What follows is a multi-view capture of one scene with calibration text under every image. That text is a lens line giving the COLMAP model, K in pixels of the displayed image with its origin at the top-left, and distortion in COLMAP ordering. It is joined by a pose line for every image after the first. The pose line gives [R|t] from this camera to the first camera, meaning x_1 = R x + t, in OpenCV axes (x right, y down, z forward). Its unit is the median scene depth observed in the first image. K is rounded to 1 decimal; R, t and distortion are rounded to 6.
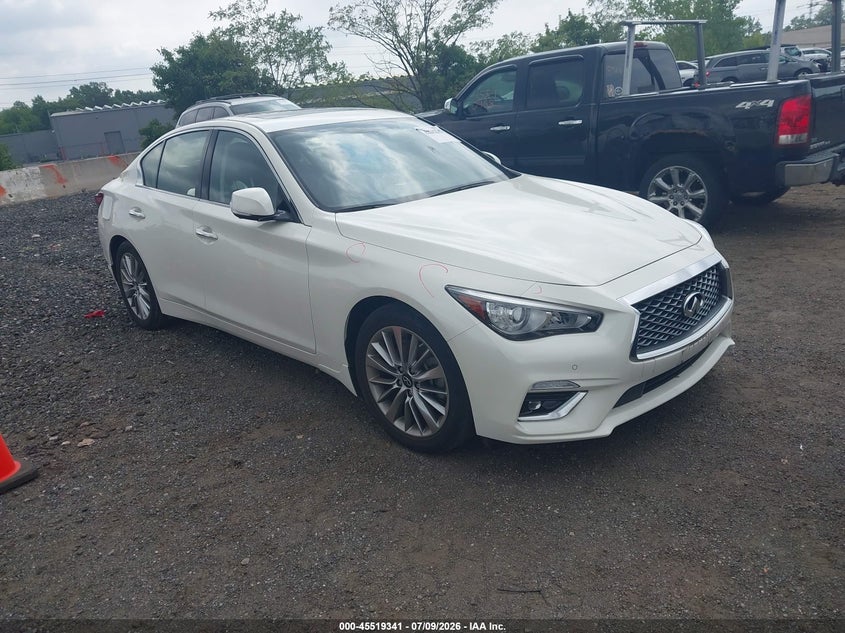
lens RADIAL K [[652.5, 0, 422.5], [0, 652.5, 316.5], [0, 0, 1]] dist [-0.006650, -0.003985]
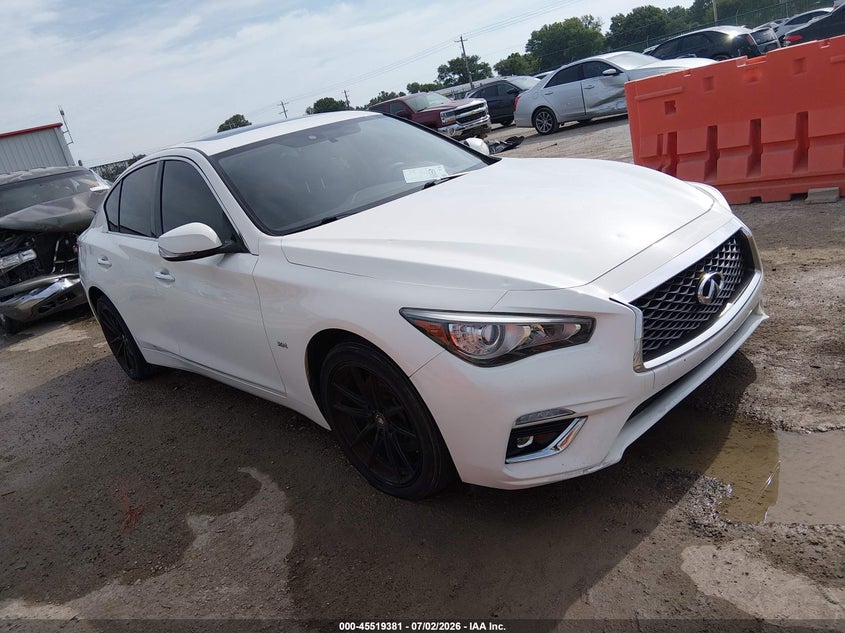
lens RADIAL K [[652.5, 0, 422.5], [0, 652.5, 316.5], [0, 0, 1]] dist [-0.006650, -0.003985]
pose [[0.988593, -0.134289, -0.068198, 0.115218], [0.134811, 0.990867, 0.003086, -0.036809], [0.067161, -0.012245, 0.997667, 0.167272]]
